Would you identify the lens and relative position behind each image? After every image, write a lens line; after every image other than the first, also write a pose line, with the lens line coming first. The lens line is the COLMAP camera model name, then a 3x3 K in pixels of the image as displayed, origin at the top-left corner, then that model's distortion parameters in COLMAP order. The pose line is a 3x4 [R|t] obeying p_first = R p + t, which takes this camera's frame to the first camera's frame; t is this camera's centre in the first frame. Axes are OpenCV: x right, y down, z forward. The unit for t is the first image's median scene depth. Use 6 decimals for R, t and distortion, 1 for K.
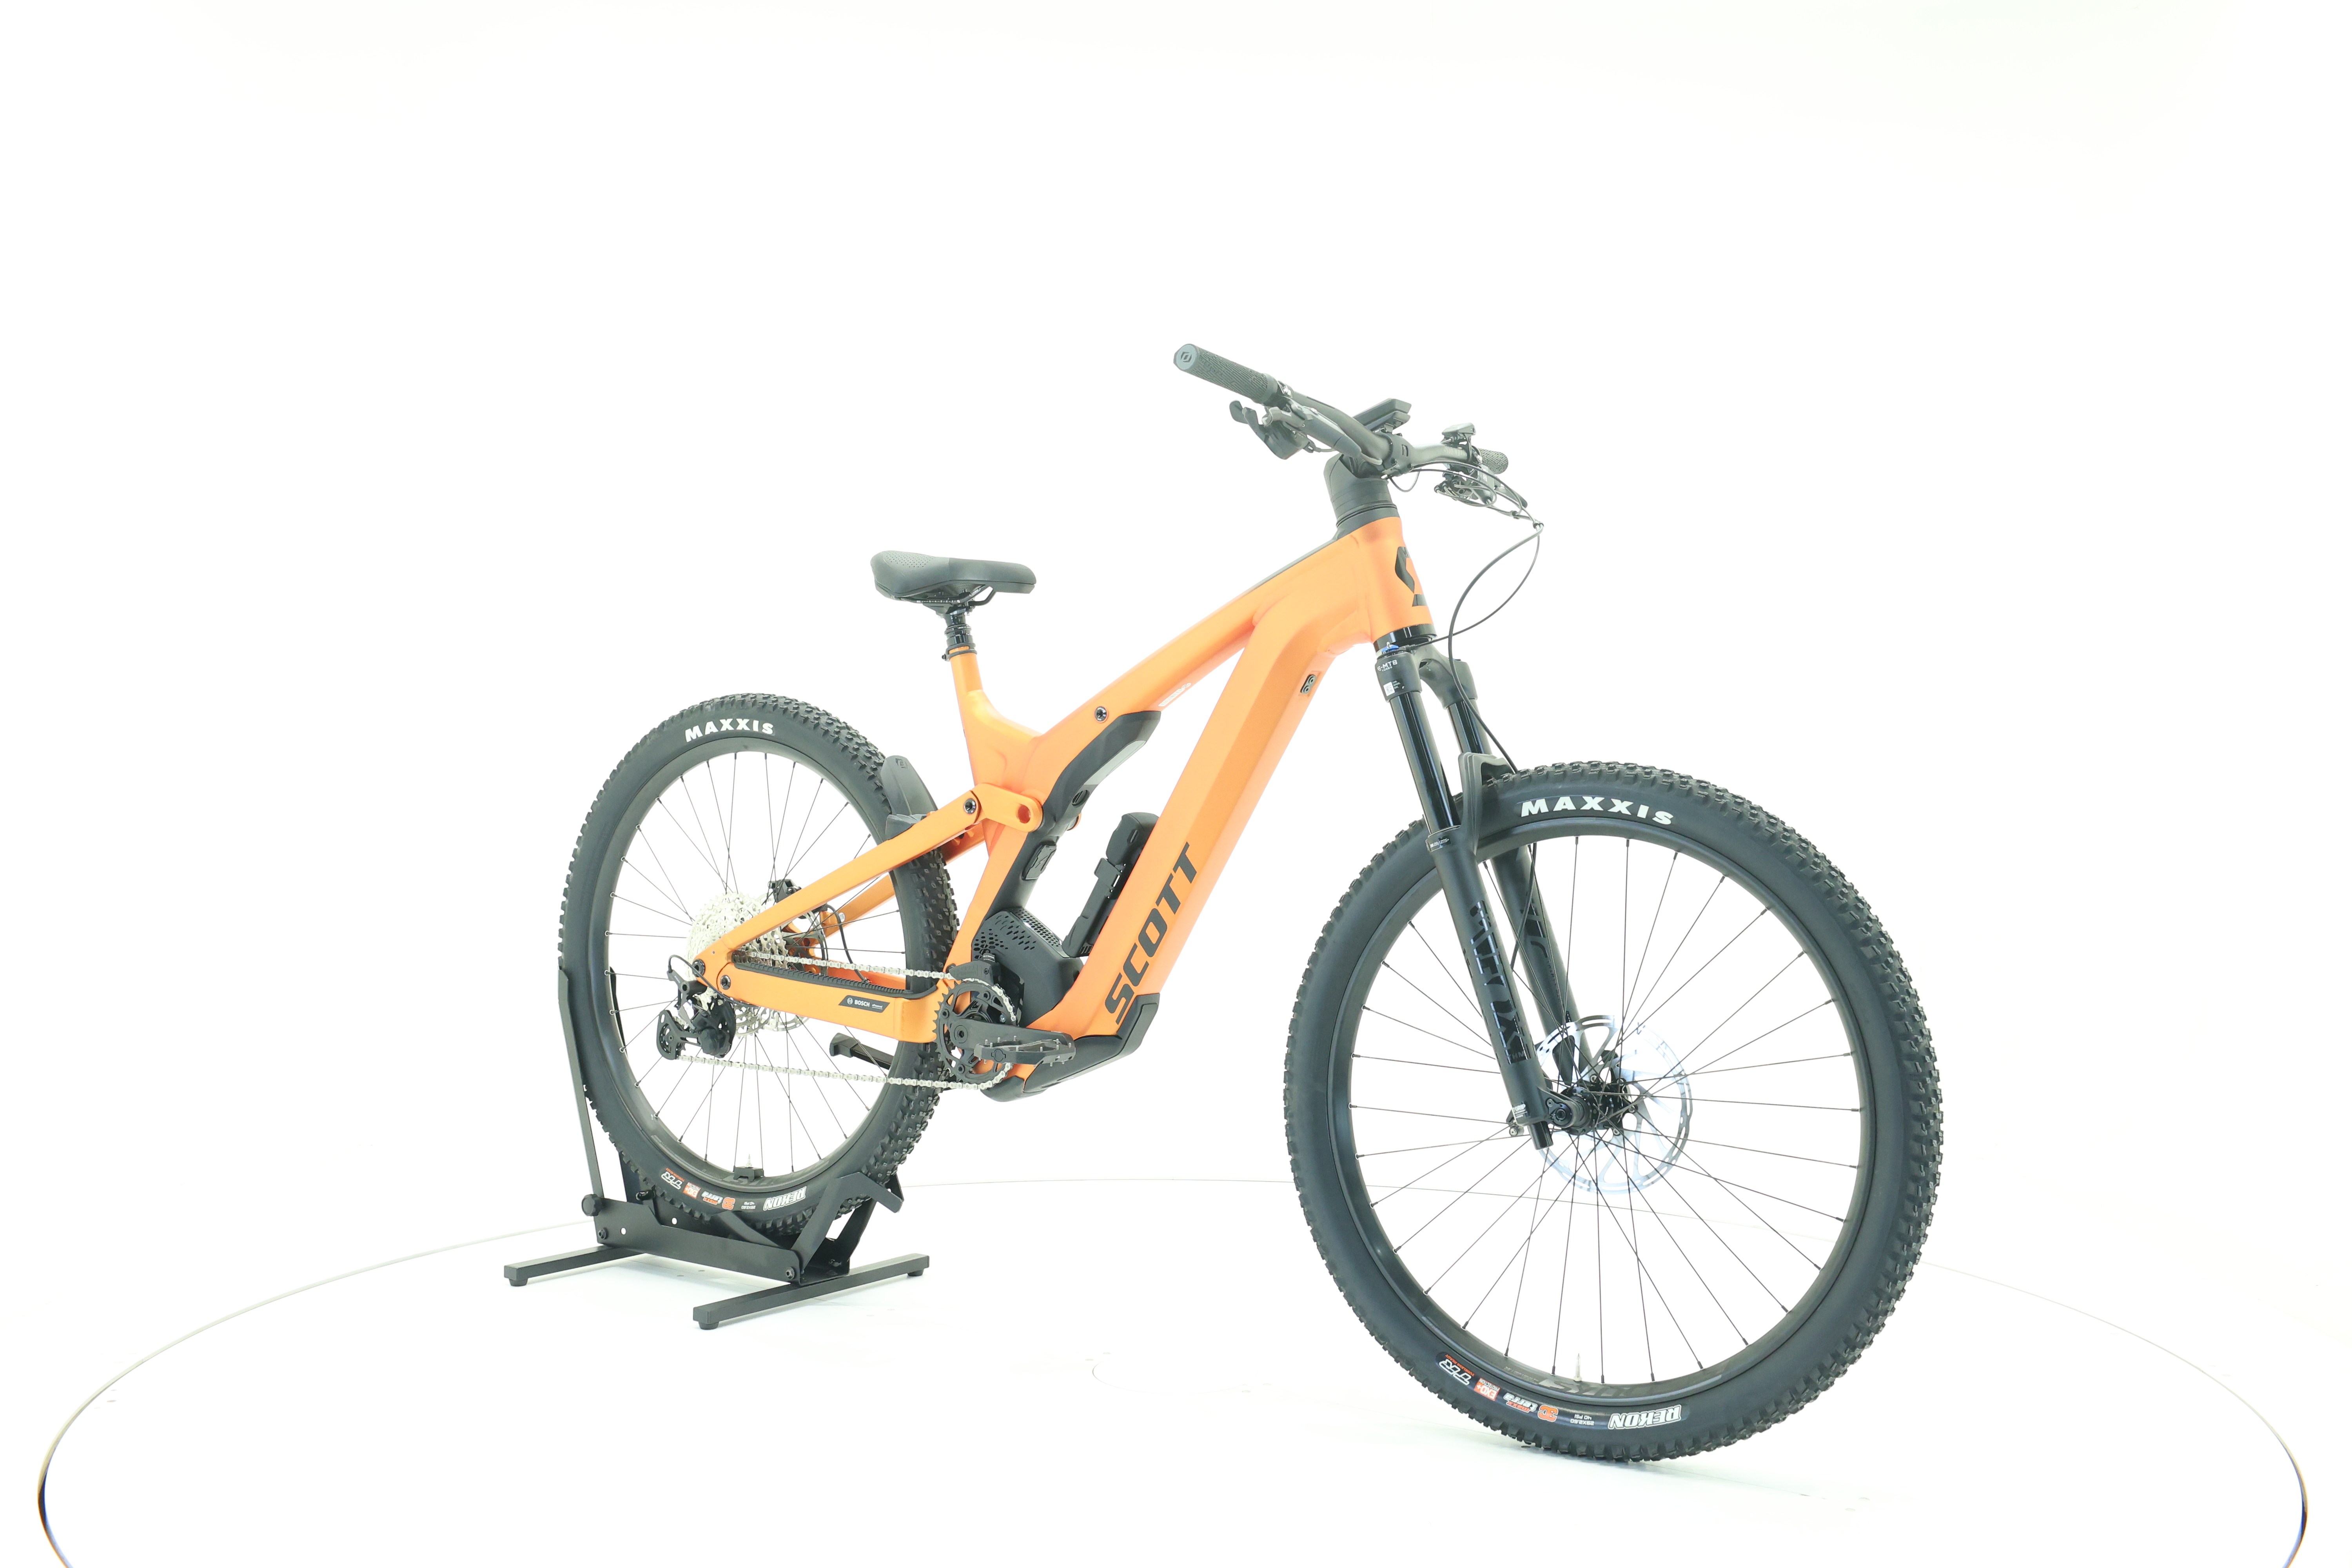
lens RADIAL K [[2473.3, 0, 1176.0], [0, 2473.3, 784.0], [0, 0, 1]] dist [-0.003218, -0.003740]
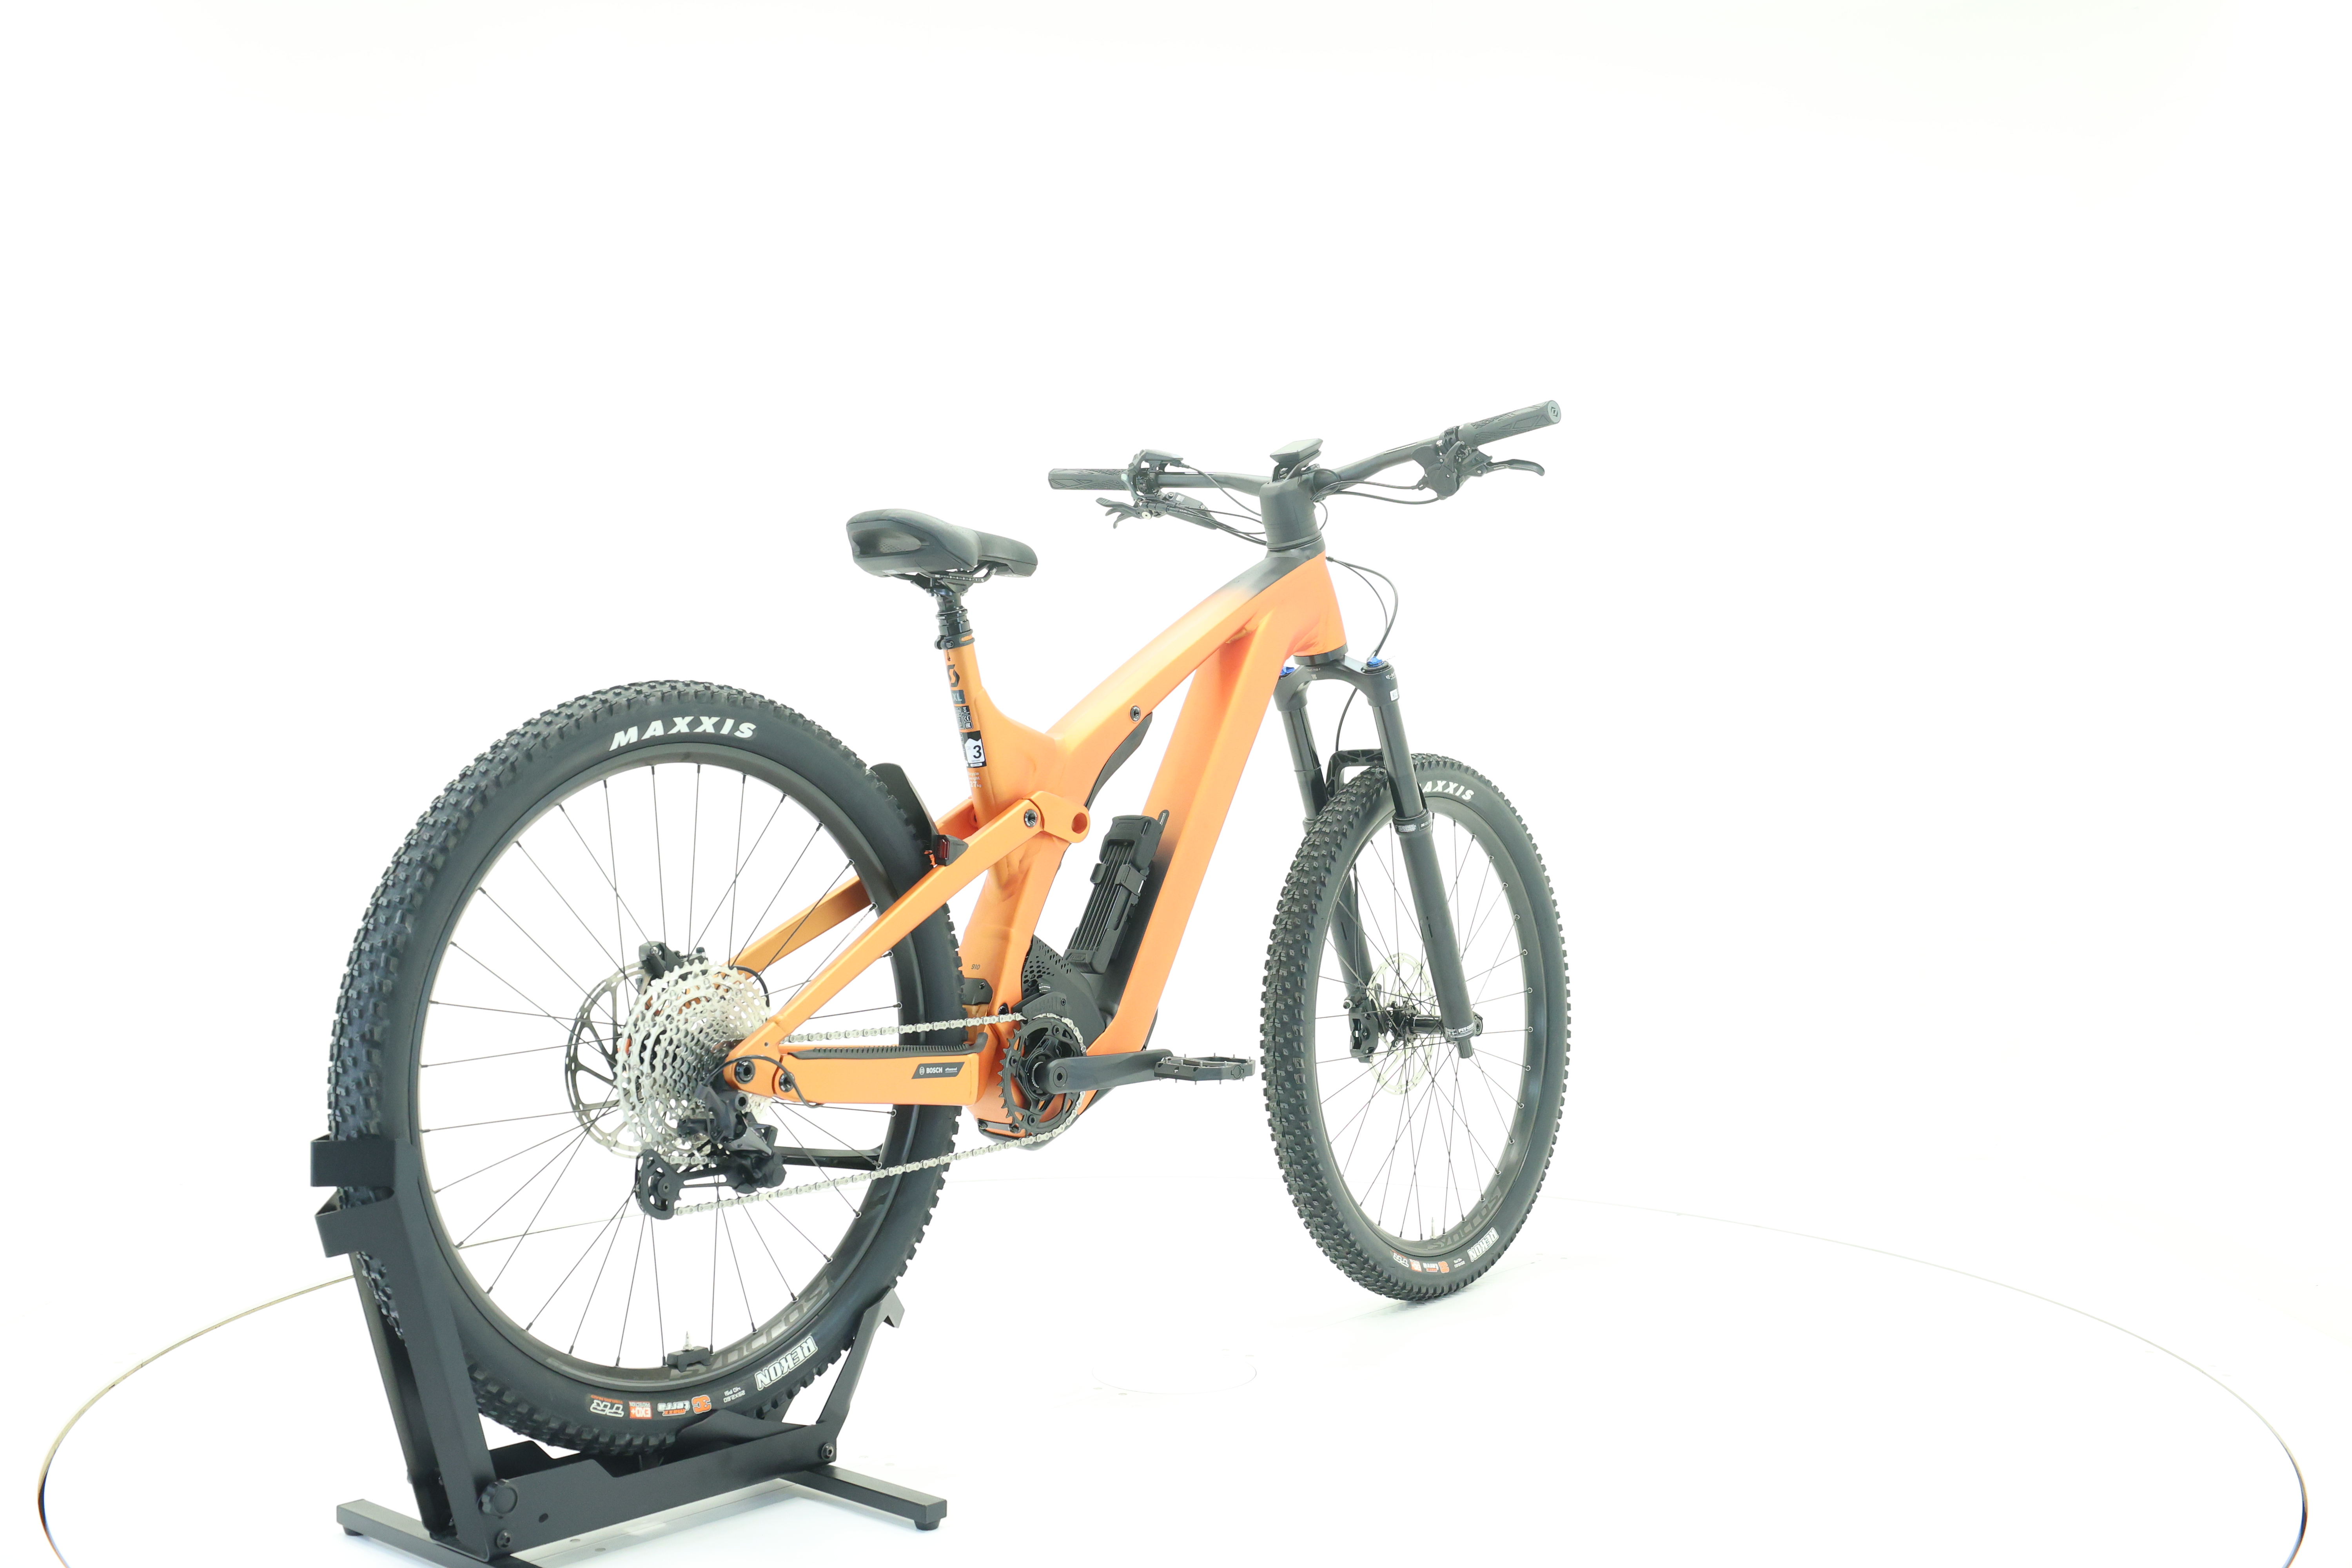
lens RADIAL K [[2473.3, 0, 1176.0], [0, 2473.3, 784.0], [0, 0, 1]] dist [-0.003218, -0.003740]
pose [[0.074629, -0.023451, 0.996936, -0.904343], [0.024472, 0.999465, 0.021679, -0.019774], [-0.996911, 0.022779, 0.075163, 0.841349]]
